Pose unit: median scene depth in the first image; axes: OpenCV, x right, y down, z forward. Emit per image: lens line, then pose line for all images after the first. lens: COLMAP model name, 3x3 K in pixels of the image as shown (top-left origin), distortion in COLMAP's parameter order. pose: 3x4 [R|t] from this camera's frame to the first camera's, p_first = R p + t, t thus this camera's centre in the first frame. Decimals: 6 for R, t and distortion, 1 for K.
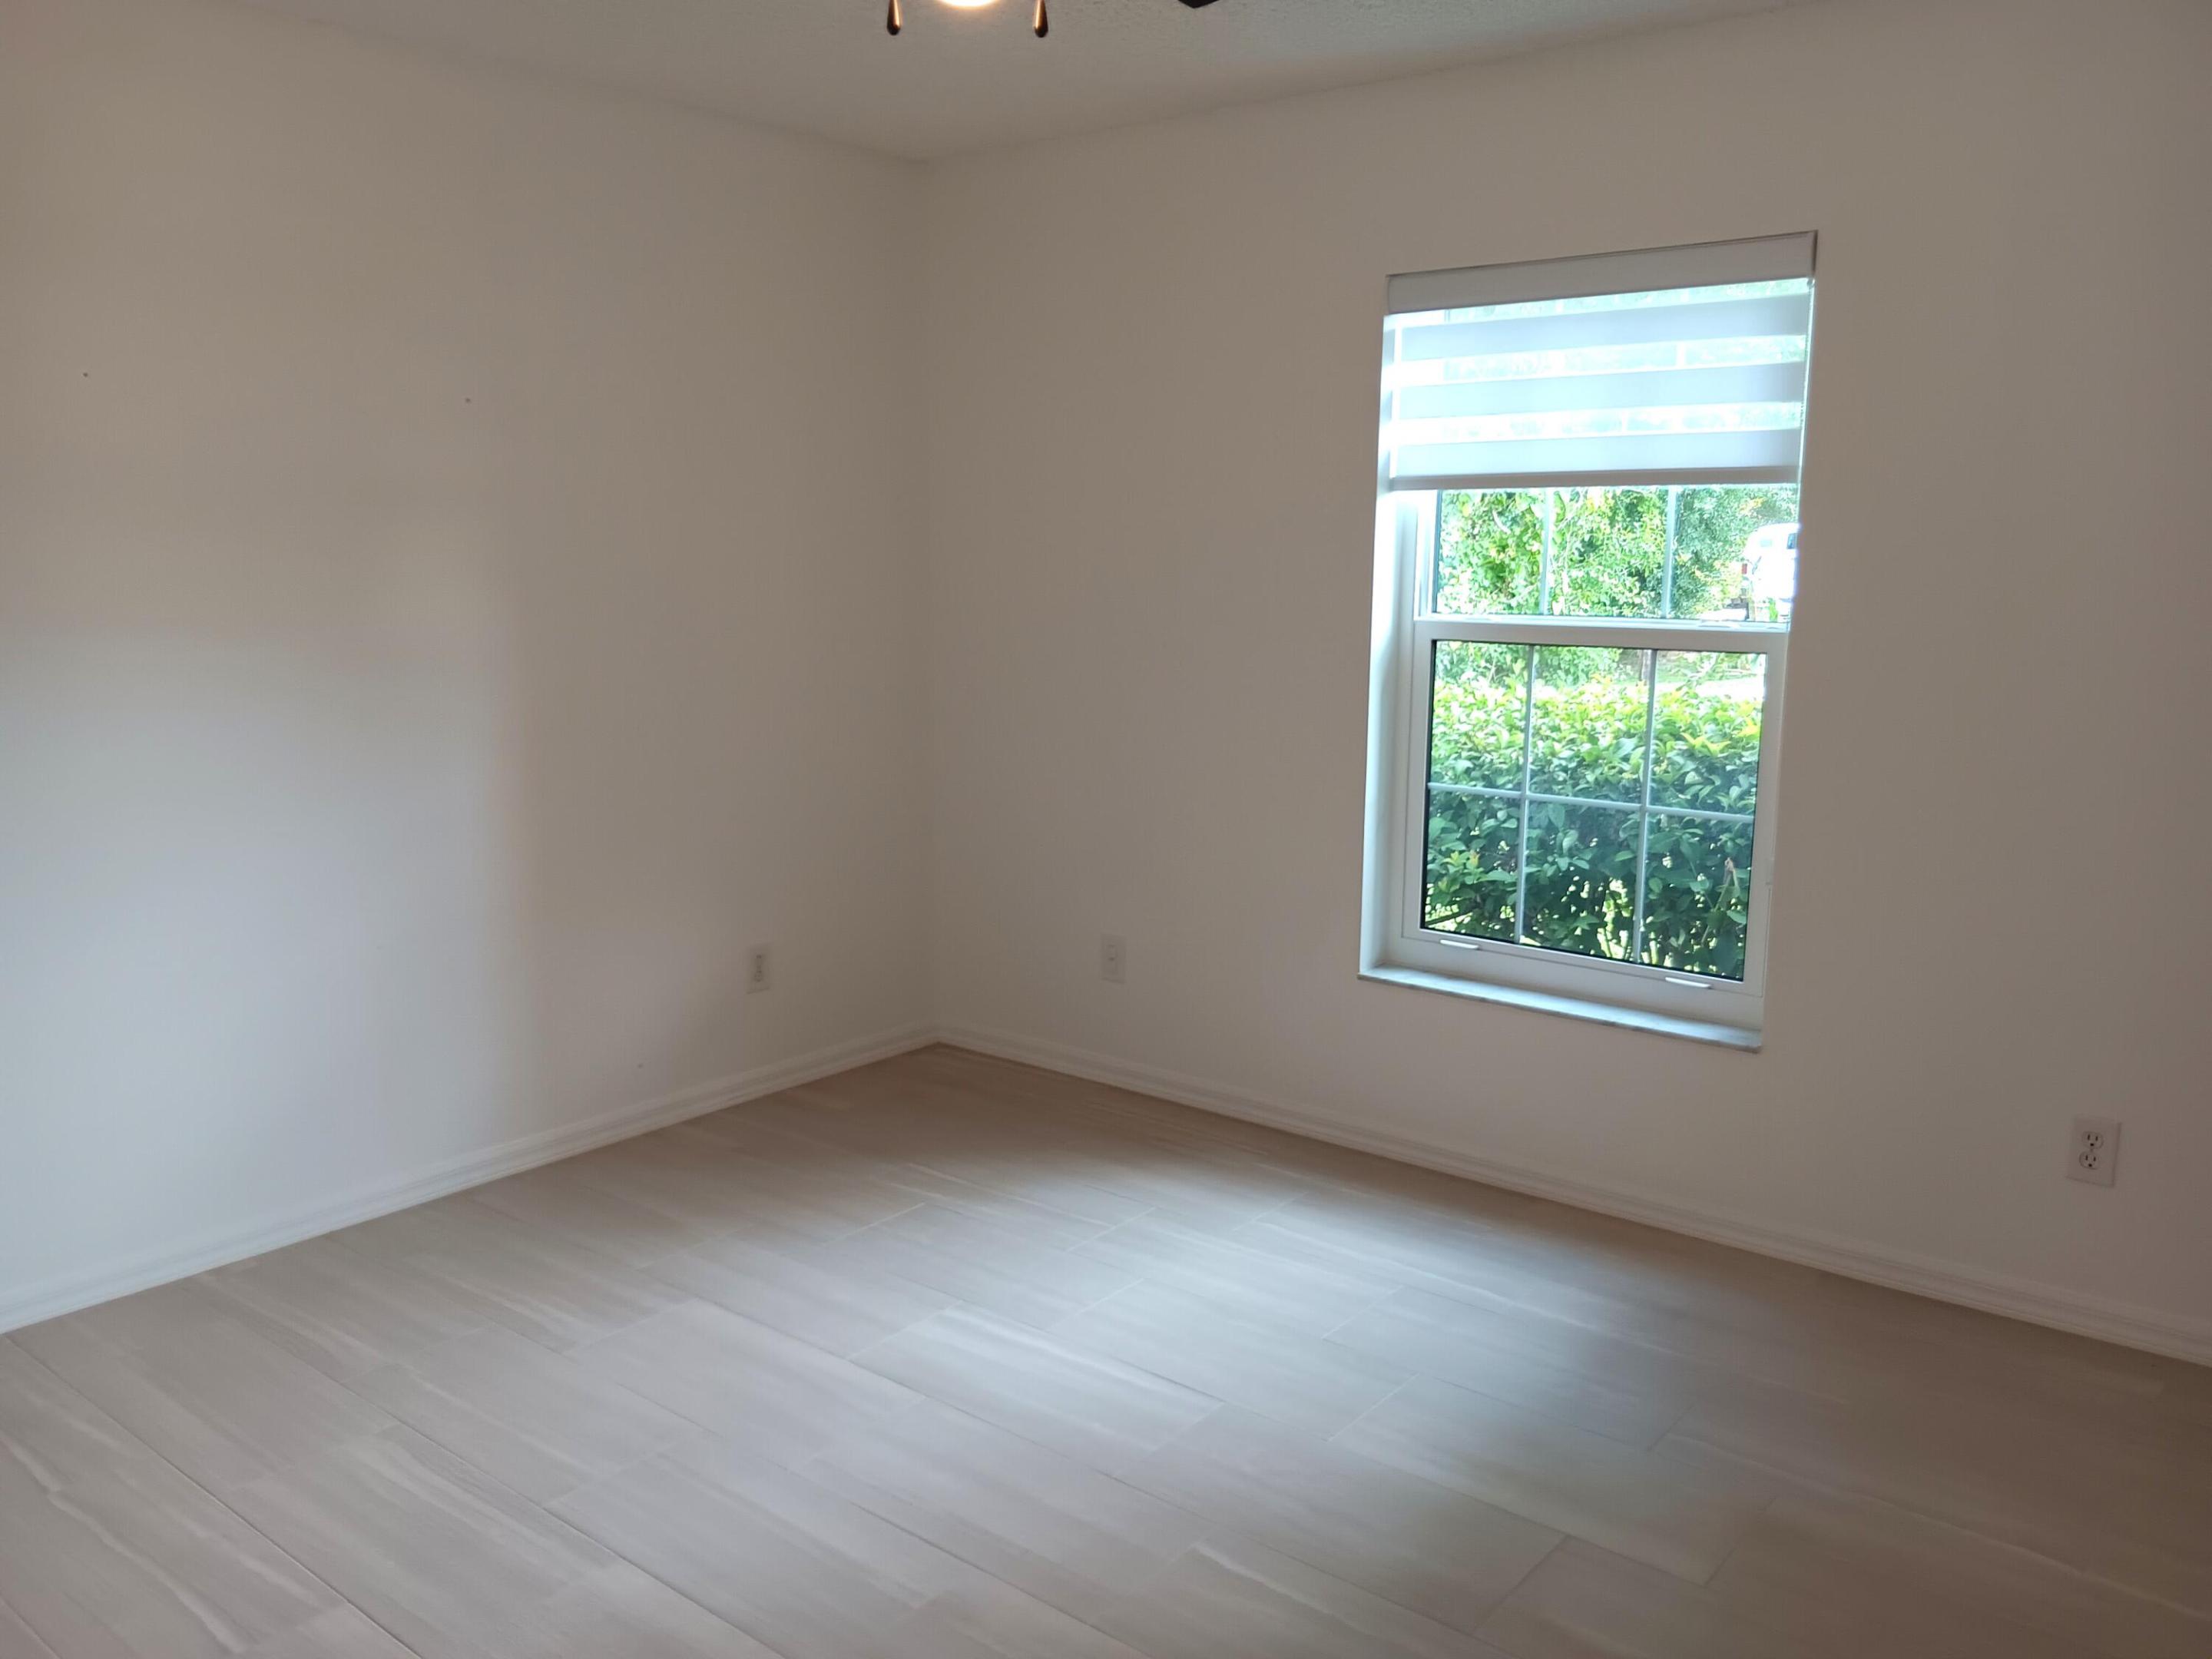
lens RADIAL K [[1804.2, 0, 1091.9], [0, 1804.2, 856.2], [0, 0, 1]] dist [0.013636, -0.002071]
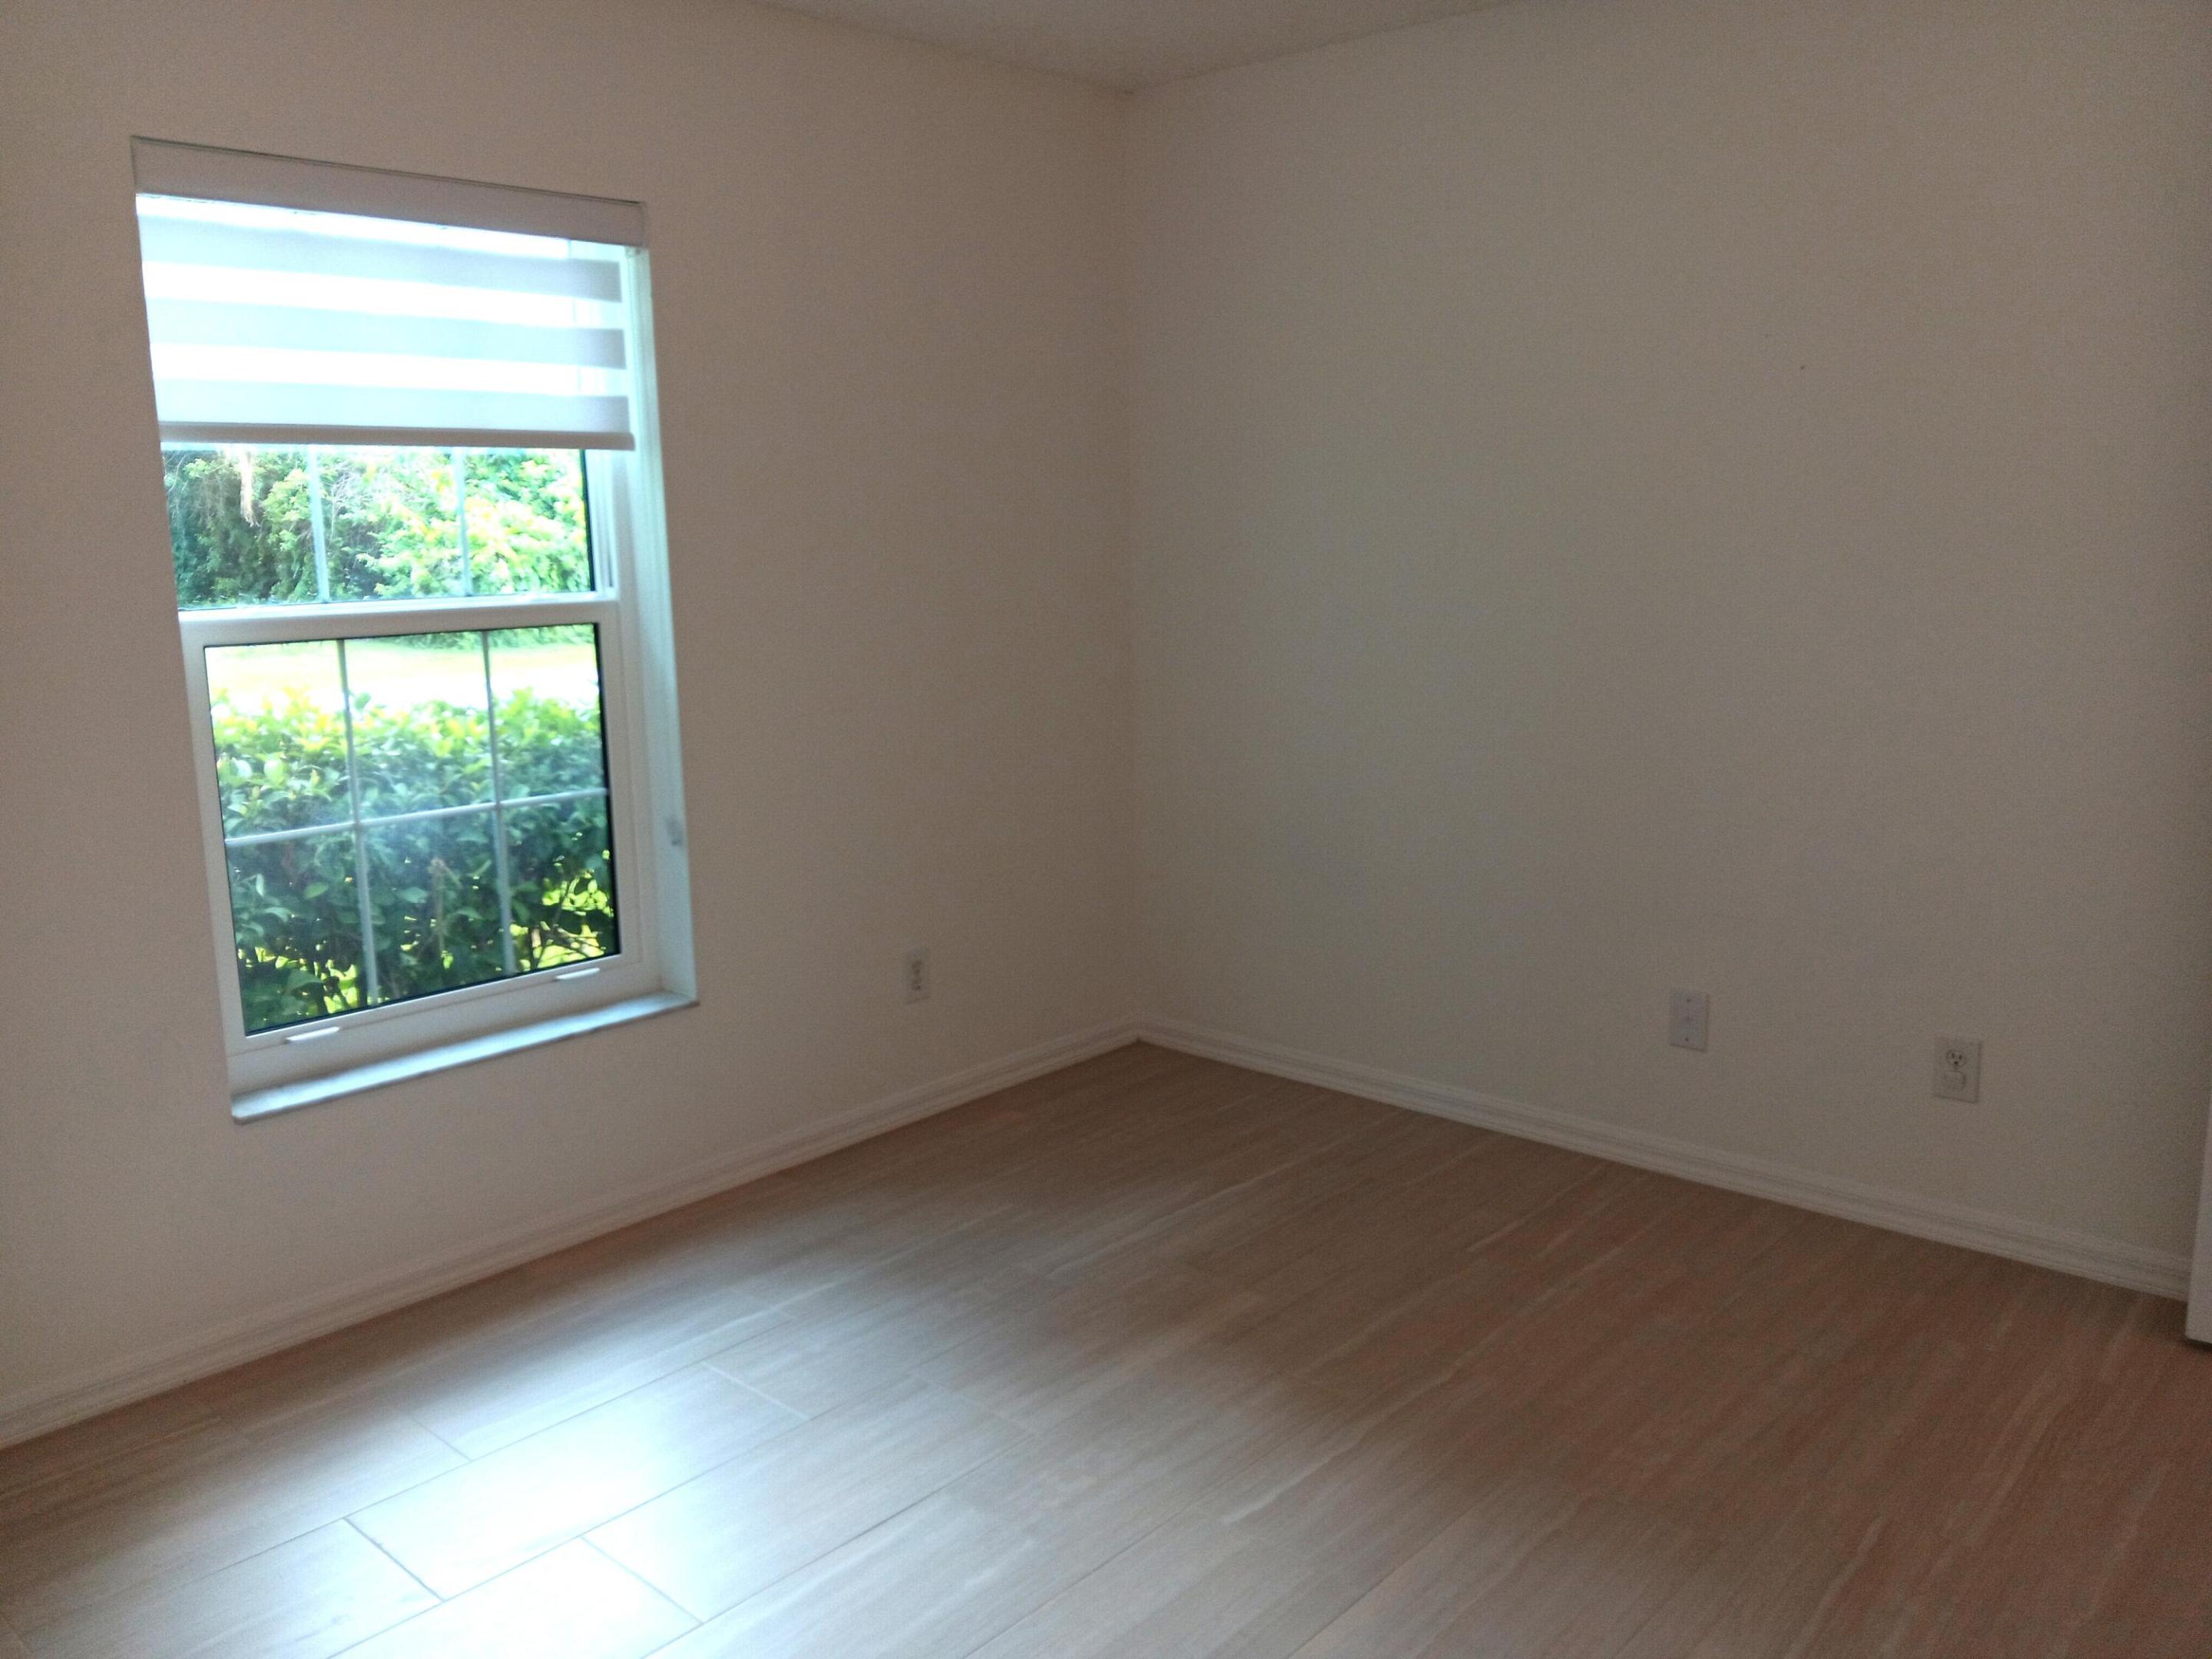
lens RADIAL K [[1804.2, 0, 1091.9], [0, 1804.2, 856.2], [0, 0, 1]] dist [0.013636, -0.002071]
pose [[0.015969, -0.193568, 0.980957, -0.614495], [0.193919, 0.963053, 0.186879, -0.120520], [-0.980888, 0.187242, 0.052915, 0.700251]]
